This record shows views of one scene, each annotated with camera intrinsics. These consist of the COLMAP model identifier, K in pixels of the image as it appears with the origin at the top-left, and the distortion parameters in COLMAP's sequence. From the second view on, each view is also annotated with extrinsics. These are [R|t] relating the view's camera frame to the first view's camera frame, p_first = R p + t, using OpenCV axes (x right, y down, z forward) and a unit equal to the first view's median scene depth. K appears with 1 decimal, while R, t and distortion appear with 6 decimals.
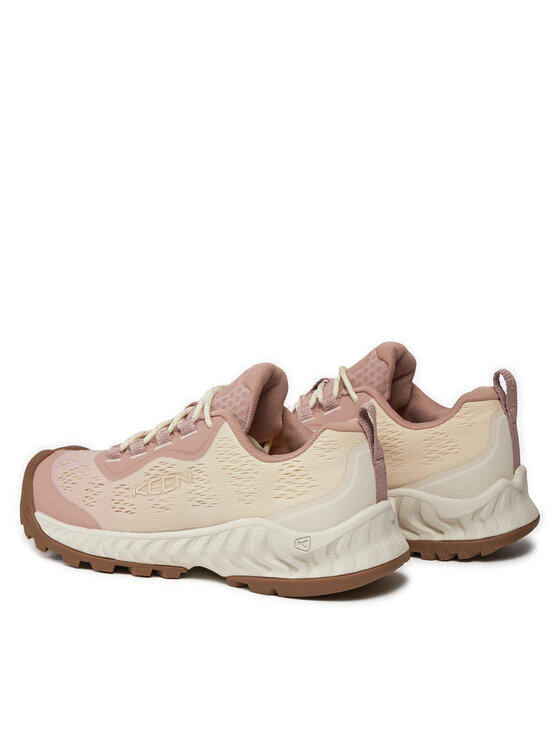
lens RADIAL K [[2190.2, 0, 280.2], [0, 2190.2, 373.2], [0, 0, 1]] dist [0.427947, 0.000000]
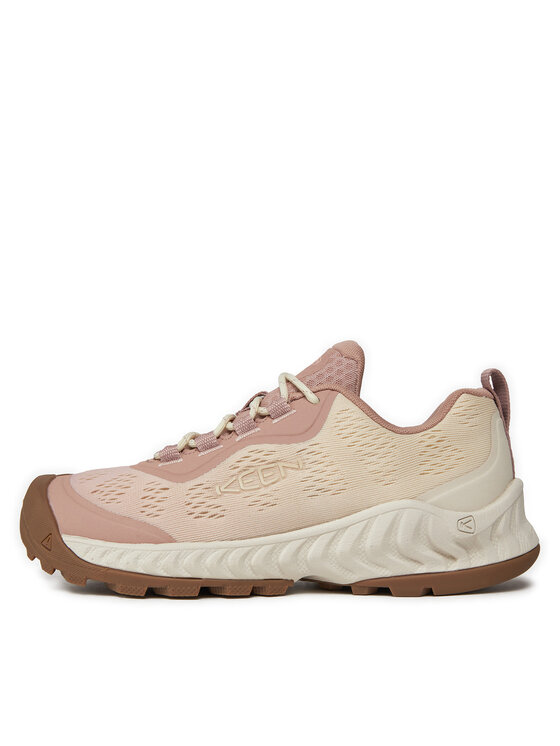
lens RADIAL K [[848.6, 0, 300.3], [0, 848.6, 430.5], [0, 0, 1]] dist [-0.013847, 0.000000]
pose [[0.873196, 0.011950, 0.487222, -0.193296], [0.092226, 0.977586, -0.189264, 0.095078], [-0.478563, 0.210199, 0.852522, 0.734681]]
